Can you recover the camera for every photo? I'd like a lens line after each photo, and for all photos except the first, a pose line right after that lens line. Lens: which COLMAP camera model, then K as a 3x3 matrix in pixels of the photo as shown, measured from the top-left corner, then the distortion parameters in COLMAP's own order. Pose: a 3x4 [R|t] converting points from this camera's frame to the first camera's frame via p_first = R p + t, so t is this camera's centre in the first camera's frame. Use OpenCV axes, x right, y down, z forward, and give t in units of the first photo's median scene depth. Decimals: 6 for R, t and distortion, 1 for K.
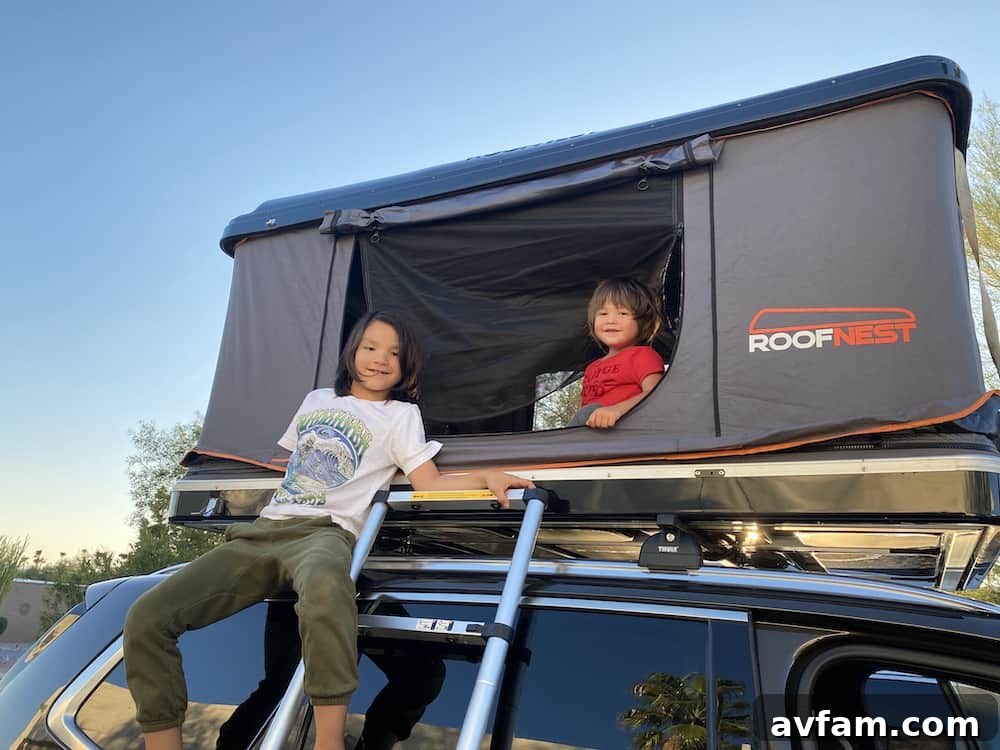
lens RADIAL K [[749.9, 0, 495.7], [0, 749.9, 373.7], [0, 0, 1]] dist [0.029419, 0.003943]
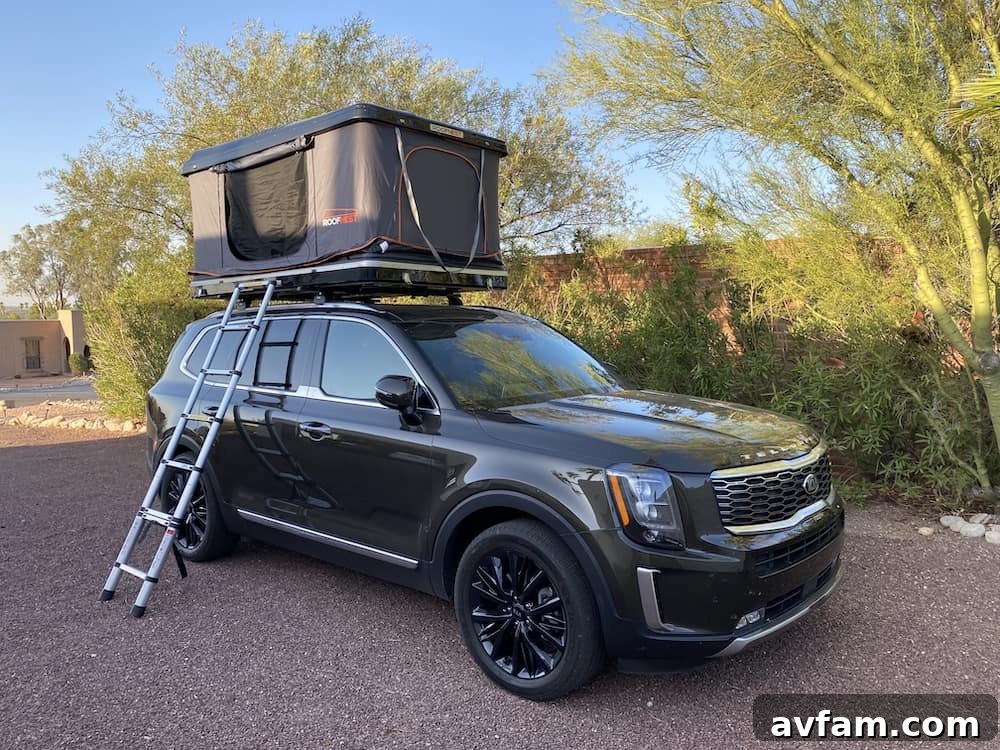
lens RADIAL K [[752.5, 0, 507.9], [0, 752.5, 373.4], [0, 0, 1]] dist [0.054971, -0.058687]
pose [[0.965636, -0.056554, -0.253672, 1.710981], [0.139587, 0.936171, 0.322644, -0.331181], [0.219233, -0.346966, 0.911894, -1.621089]]
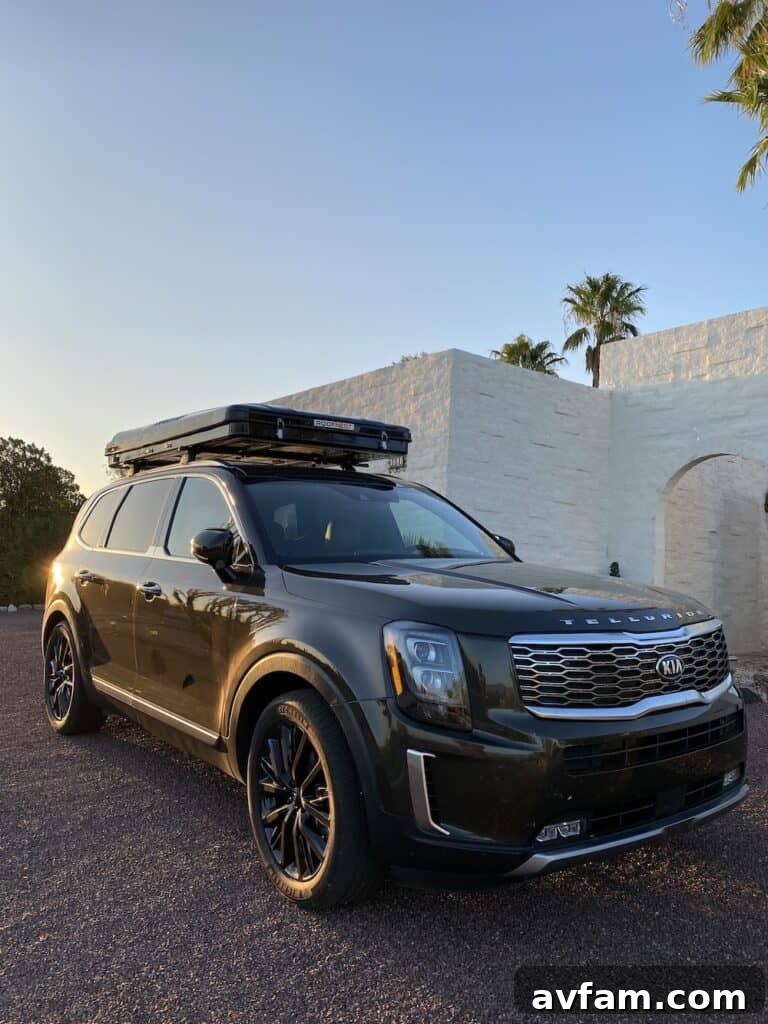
lens RADIAL K [[770.6, 0, 382.4], [0, 770.6, 512.6], [0, 0, 1]] dist [0.054971, -0.058687]
pose [[0.897523, -0.067220, -0.435814, 2.173374], [0.168023, 0.965888, 0.197050, -0.006668], [0.407702, -0.250083, 0.878201, -1.277138]]
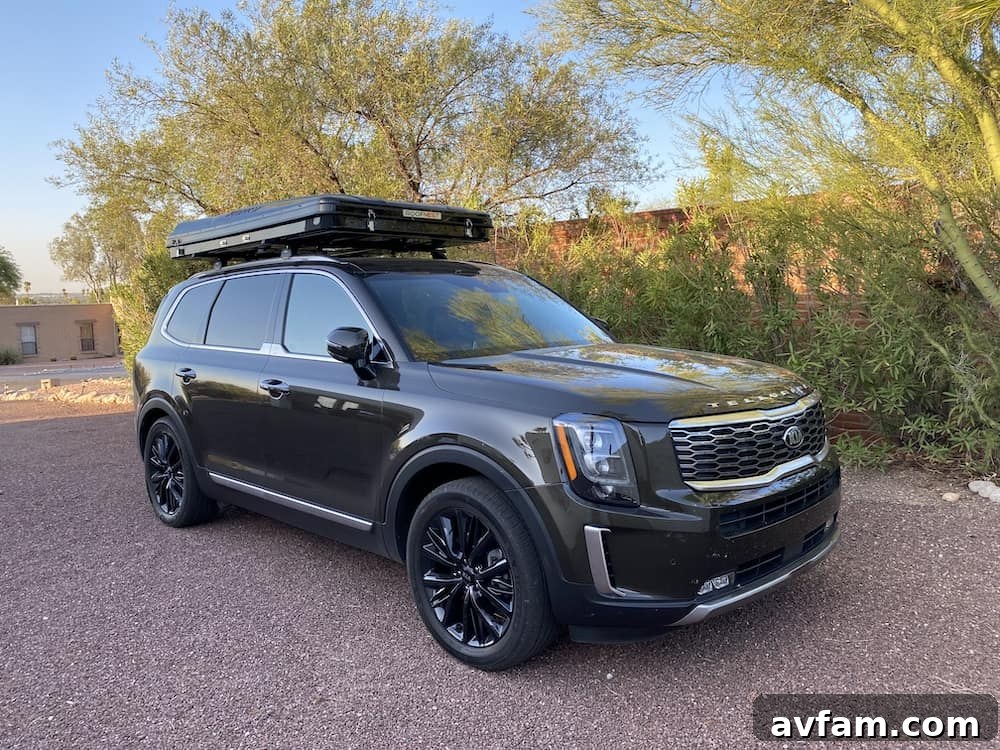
lens RADIAL K [[752.5, 0, 501.9], [0, 752.5, 375.3], [0, 0, 1]] dist [0.054971, -0.058687]
pose [[0.945396, -0.058972, -0.320543, 1.901196], [0.173221, 0.924005, 0.340896, -0.155259], [0.276080, -0.377807, 0.883766, -1.429588]]
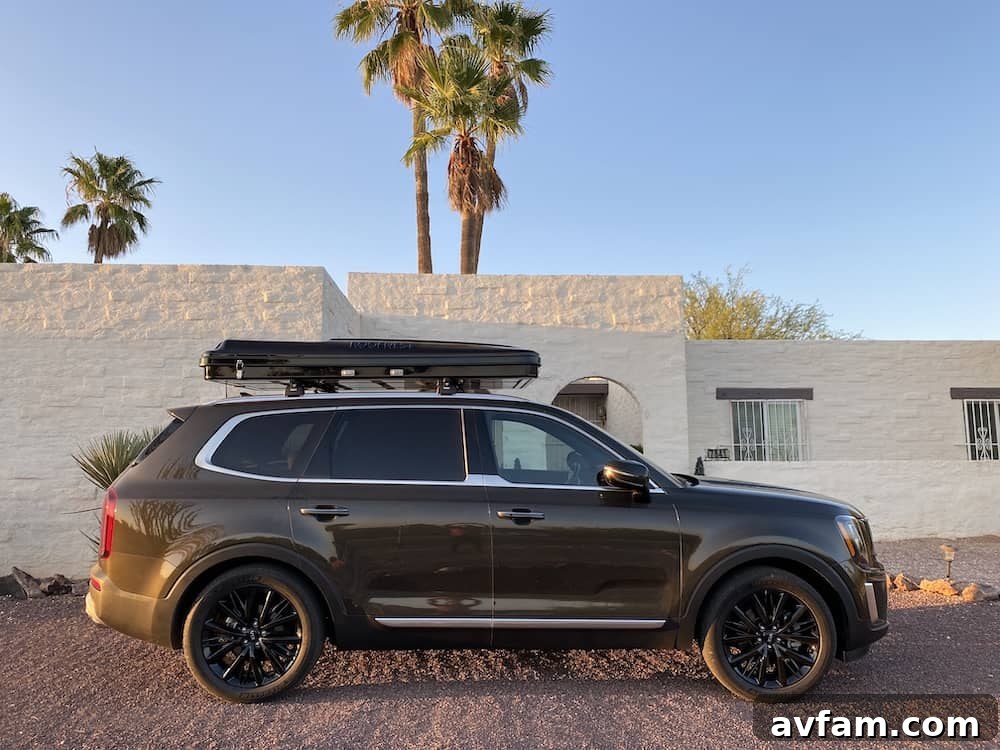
lens RADIAL K [[752.5, 0, 503.7], [0, 752.5, 371.6], [0, 0, 1]] dist [0.054971, -0.058687]
pose [[0.879199, -0.018739, 0.476087, -0.956865], [-0.090300, 0.974563, 0.205118, -0.455019], [-0.467820, -0.223330, 0.855142, -1.624587]]
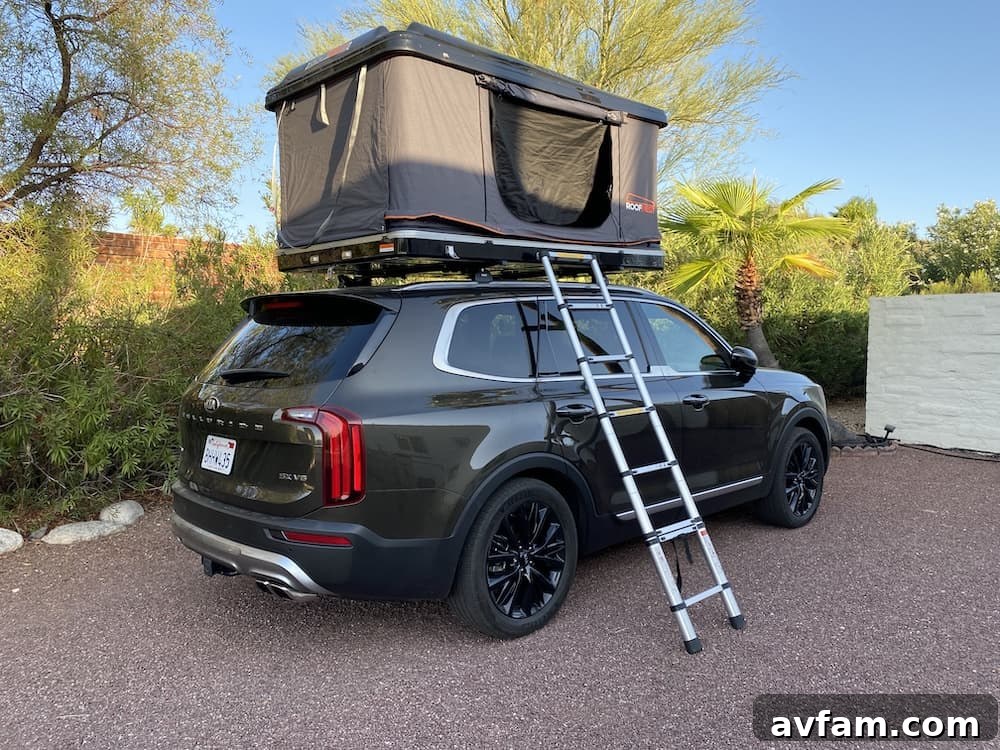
lens RADIAL K [[752.5, 0, 498.5], [0, 752.5, 379.1], [0, 0, 1]] dist [0.054971, -0.058687]
pose [[0.345944, -0.128664, 0.929391, -2.579632], [-0.238132, 0.946078, 0.219613, 0.070542], [-0.907533, -0.297292, 0.296651, 0.419689]]
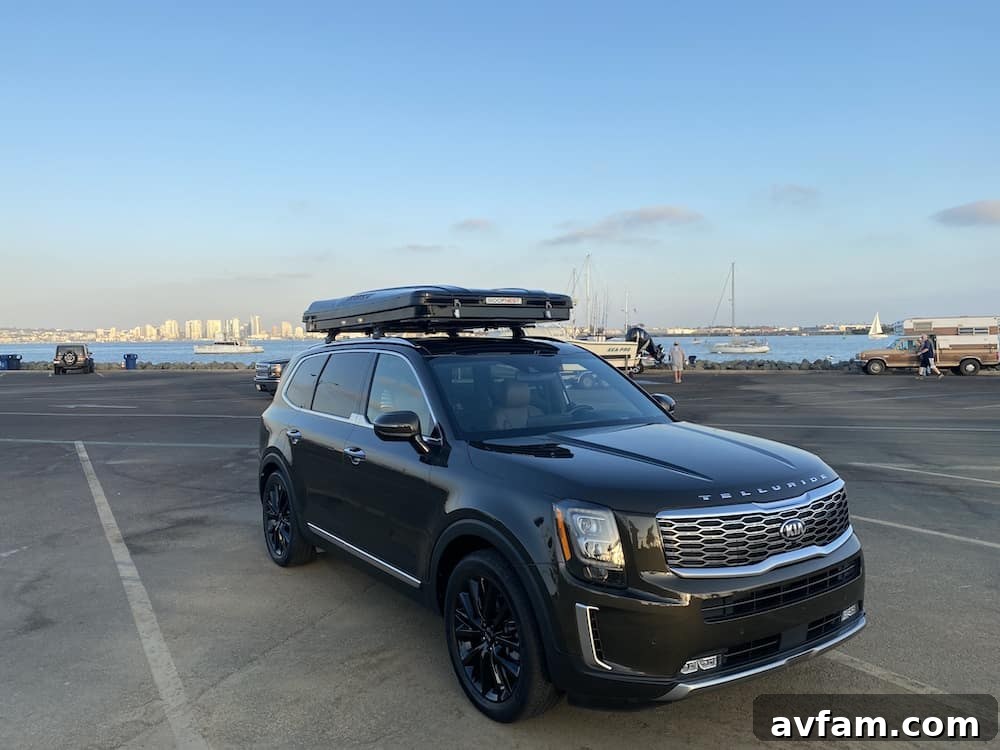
lens RADIAL K [[752.5, 0, 500.7], [0, 752.5, 376.9], [0, 0, 1]] dist [0.054971, -0.058687]
pose [[0.866336, -0.059873, -0.495861, 2.325943], [0.213235, 0.942101, 0.258796, -0.305131], [0.451656, -0.329939, 0.828943, -1.493181]]
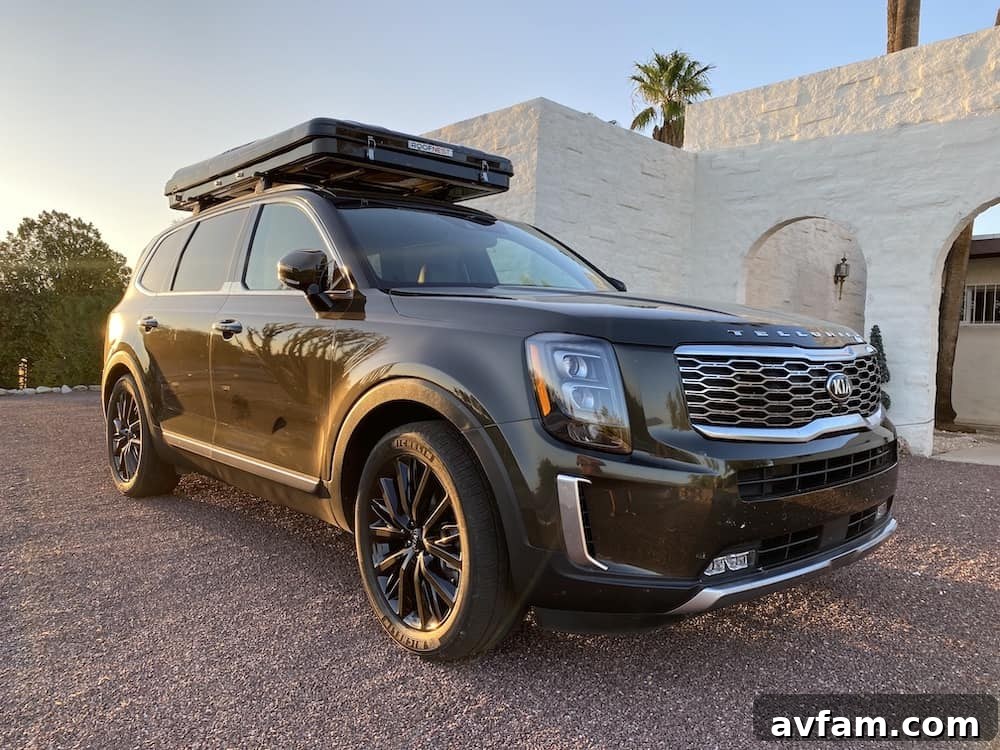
lens RADIAL K [[752.5, 0, 504.7], [0, 752.5, 375.0], [0, 0, 1]] dist [0.054971, -0.058687]
pose [[0.930173, -0.030011, -0.365894, 1.908271], [0.149327, 0.941411, 0.302402, 0.194721], [0.335381, -0.335924, 0.880156, -1.125939]]
